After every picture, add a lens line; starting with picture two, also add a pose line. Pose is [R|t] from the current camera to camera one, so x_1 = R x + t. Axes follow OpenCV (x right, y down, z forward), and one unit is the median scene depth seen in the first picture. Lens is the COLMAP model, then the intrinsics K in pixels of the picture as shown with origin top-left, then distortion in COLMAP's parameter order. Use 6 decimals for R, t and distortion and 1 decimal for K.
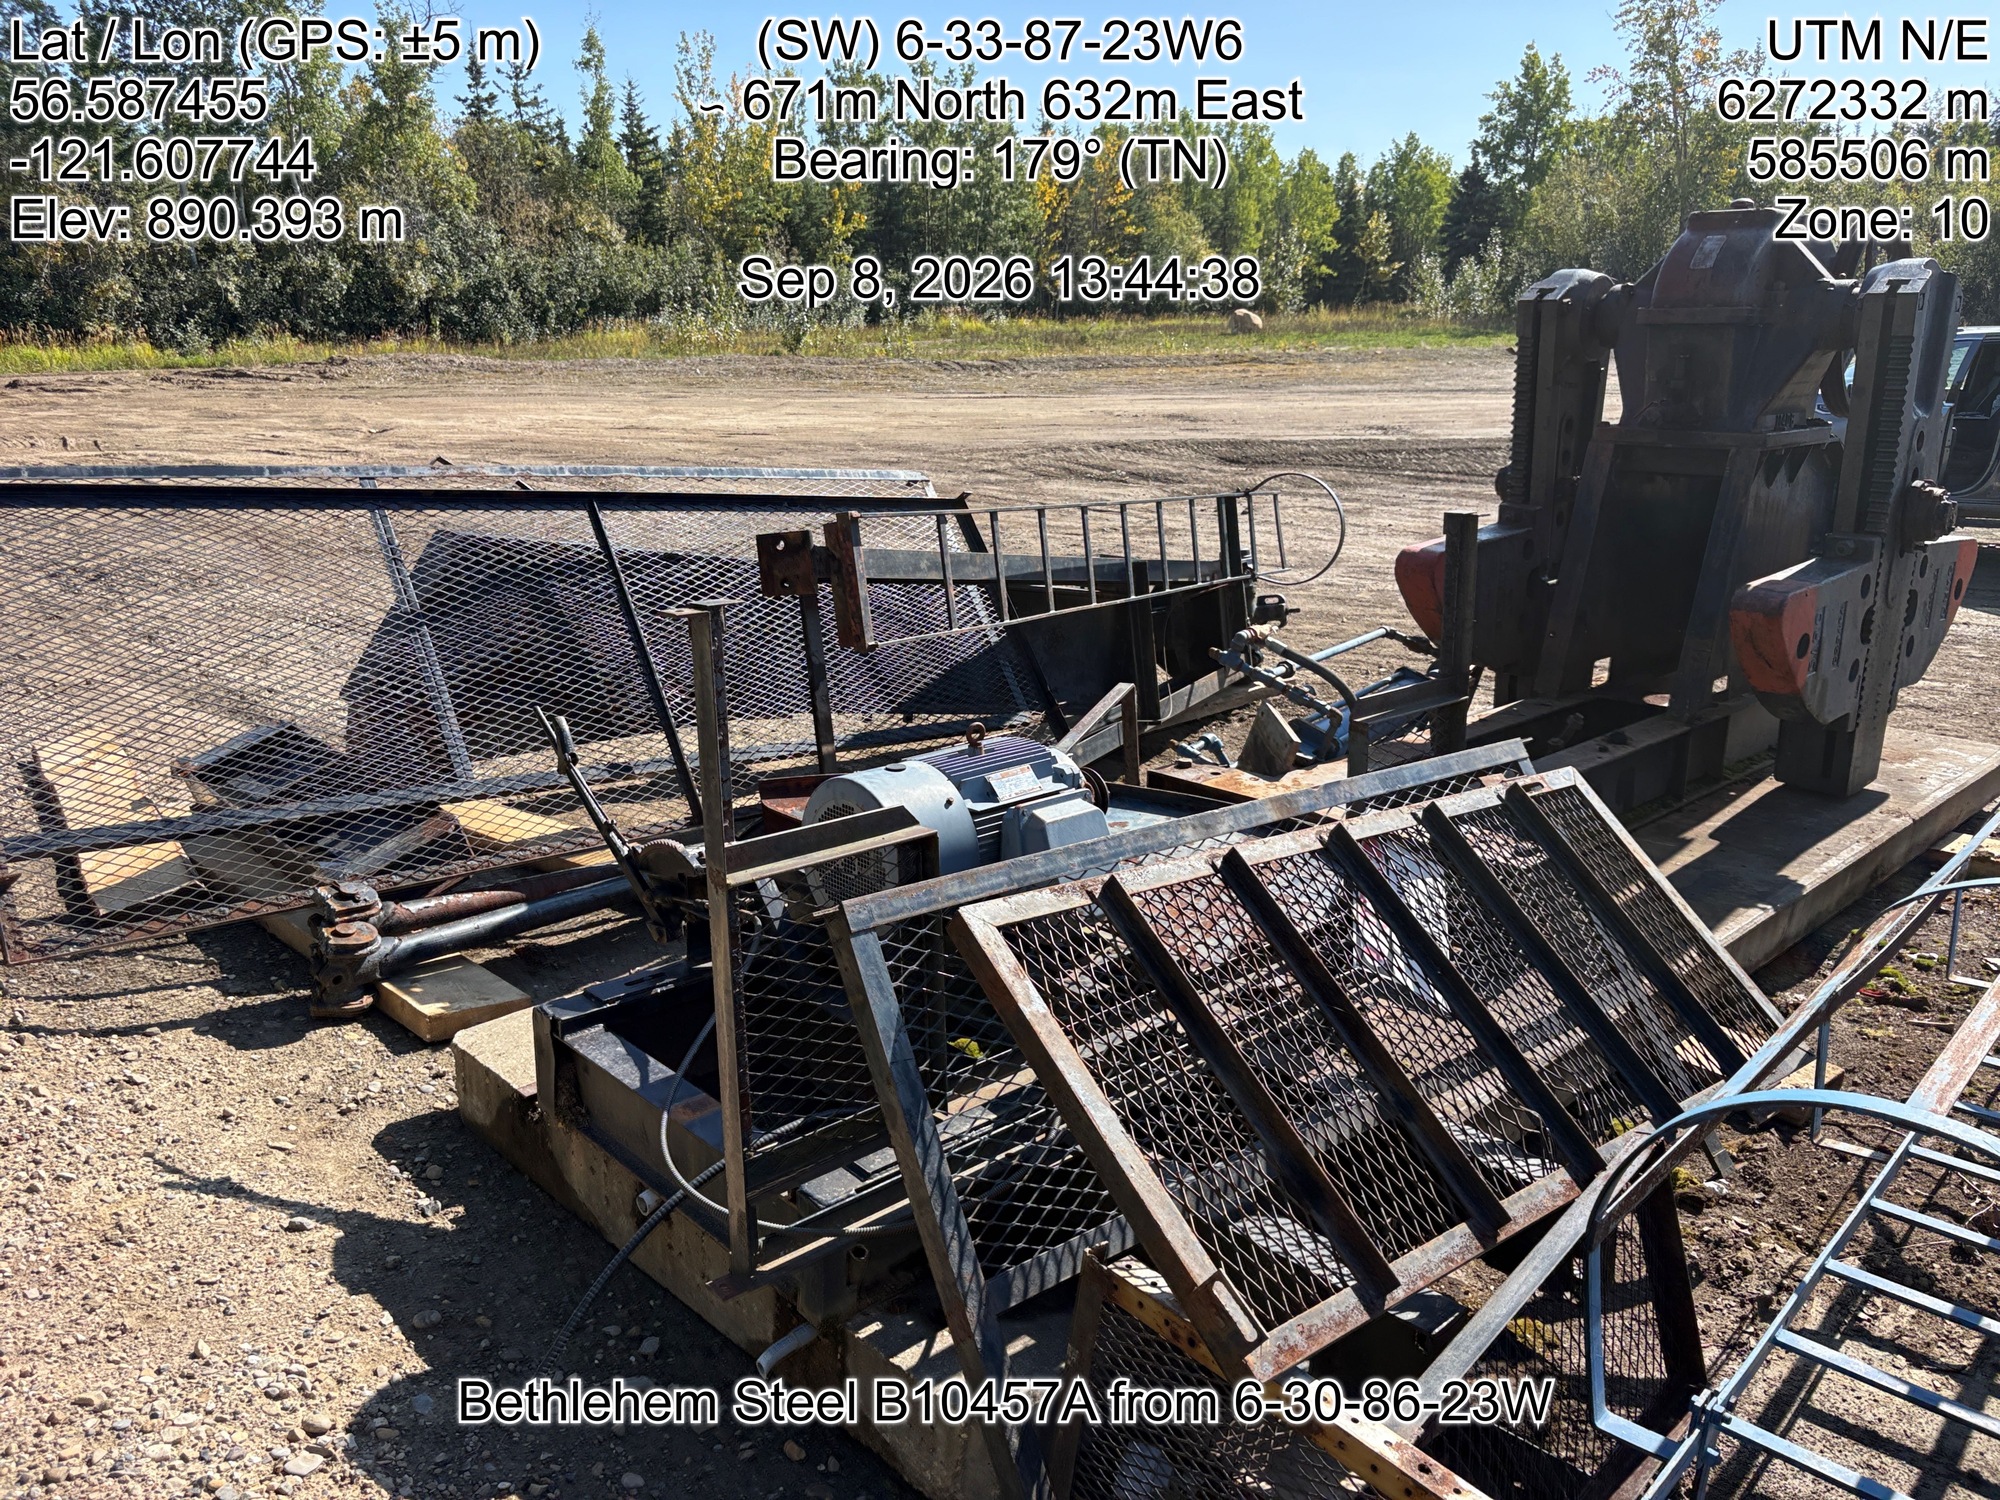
lens RADIAL K [[1497.4, 0, 1016.7], [0, 1497.4, 757.1], [0, 0, 1]] dist [0.057660, -0.065456]
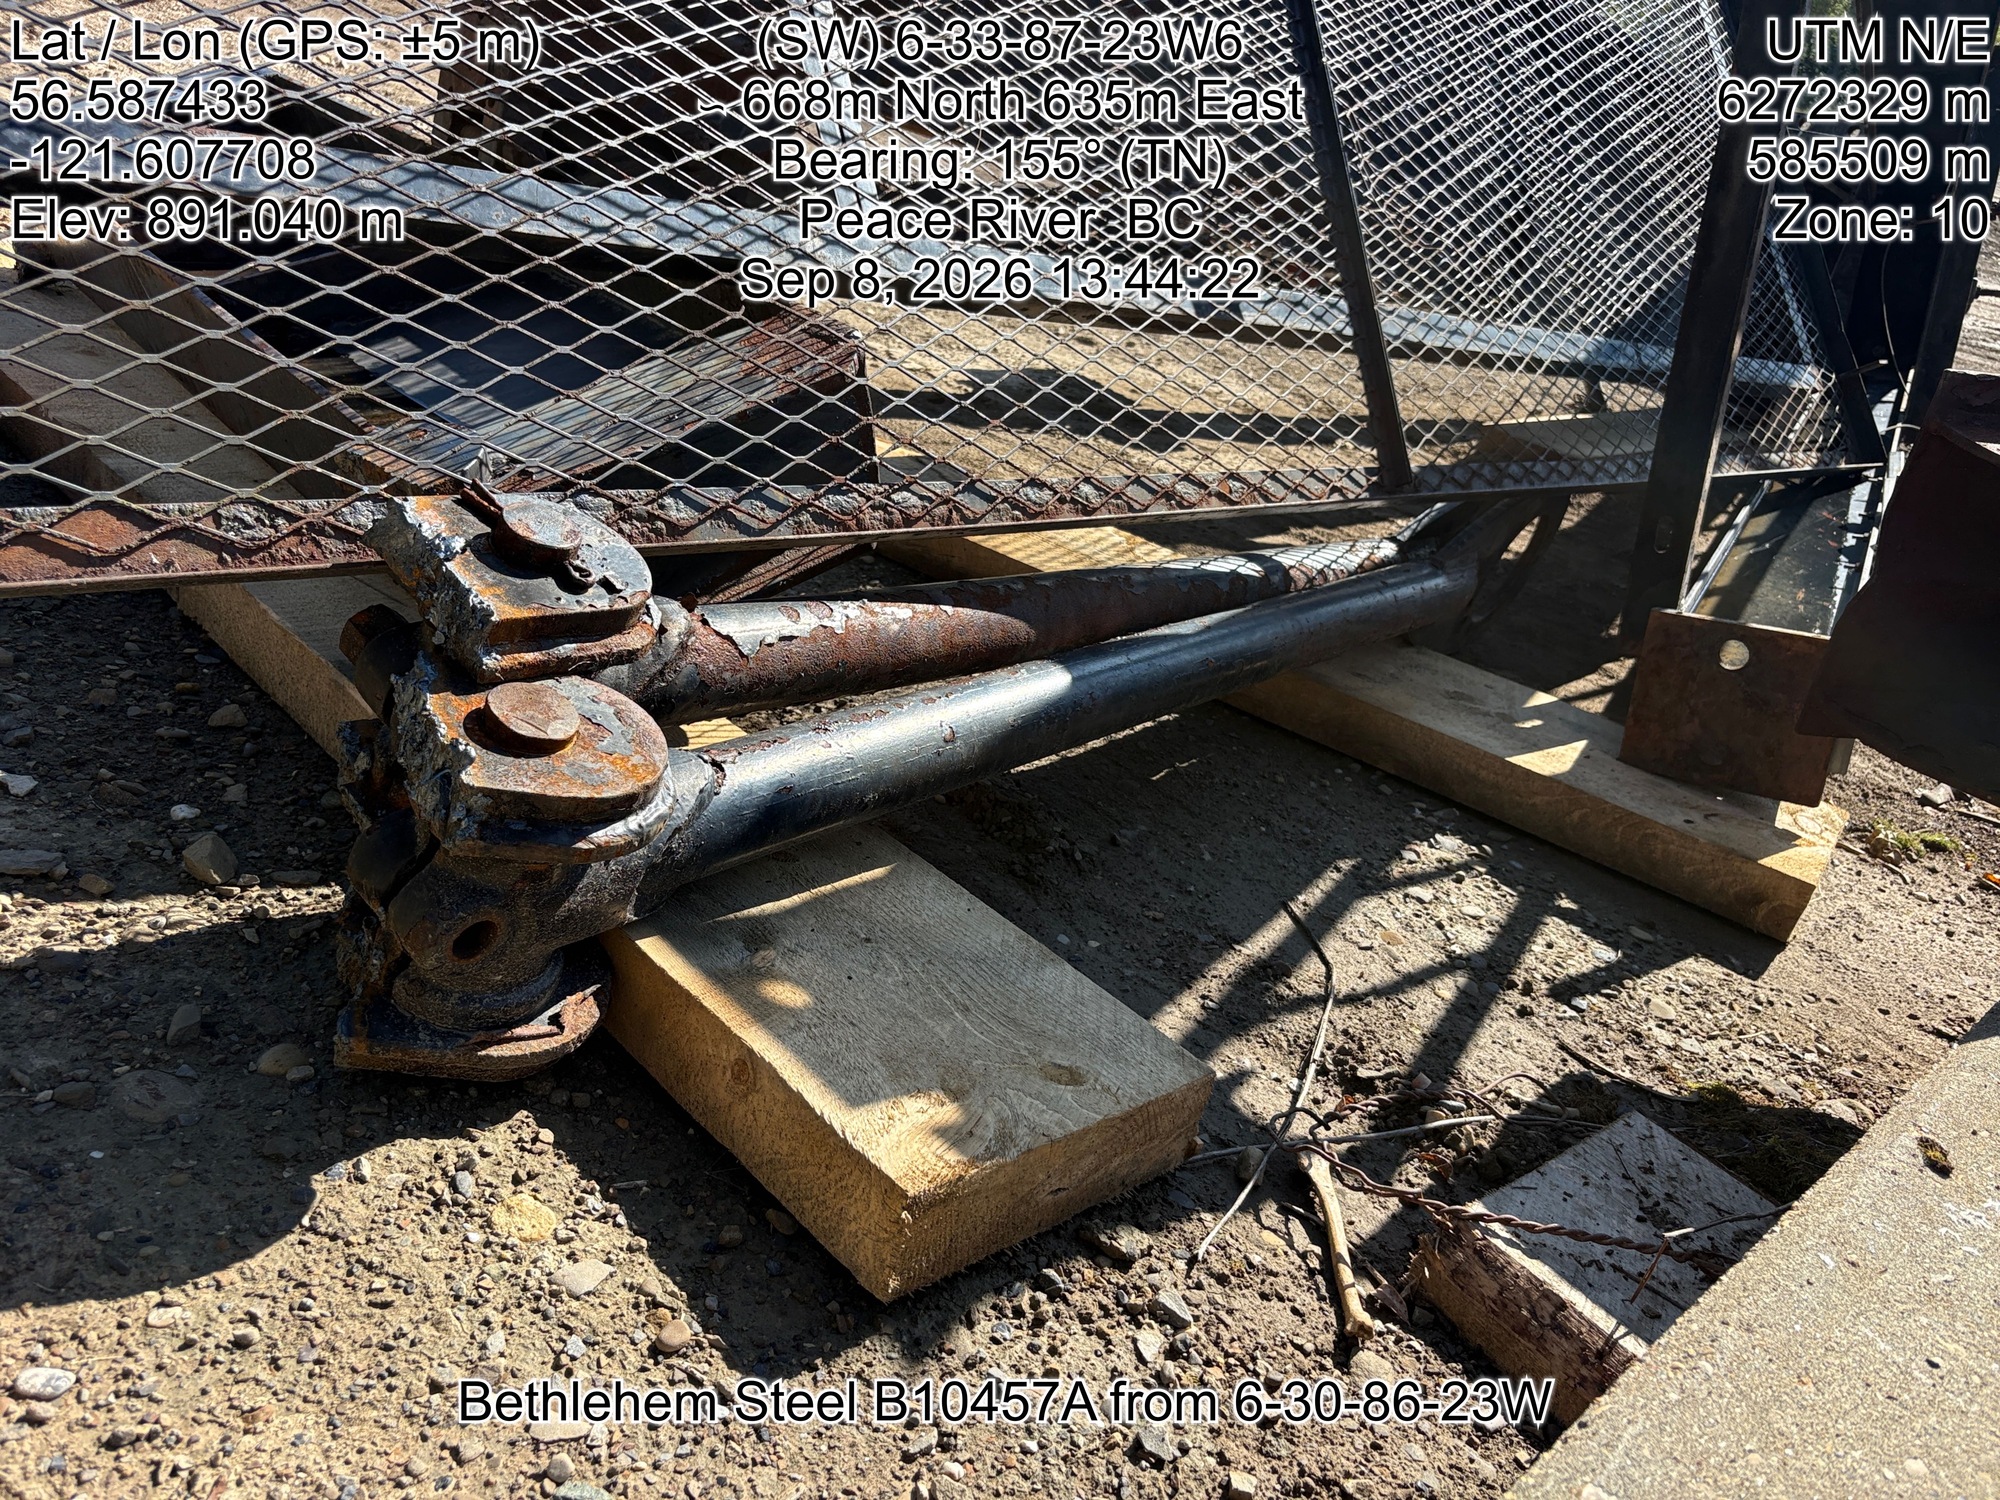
lens RADIAL K [[1497.4, 0, 1016.7], [0, 1497.4, 757.1], [0, 0, 1]] dist [0.057660, -0.065456]
pose [[0.988269, 0.148705, 0.034804, -0.375501], [-0.152543, 0.972218, 0.177549, 0.070402], [-0.007435, -0.180775, 0.983496, 0.774410]]
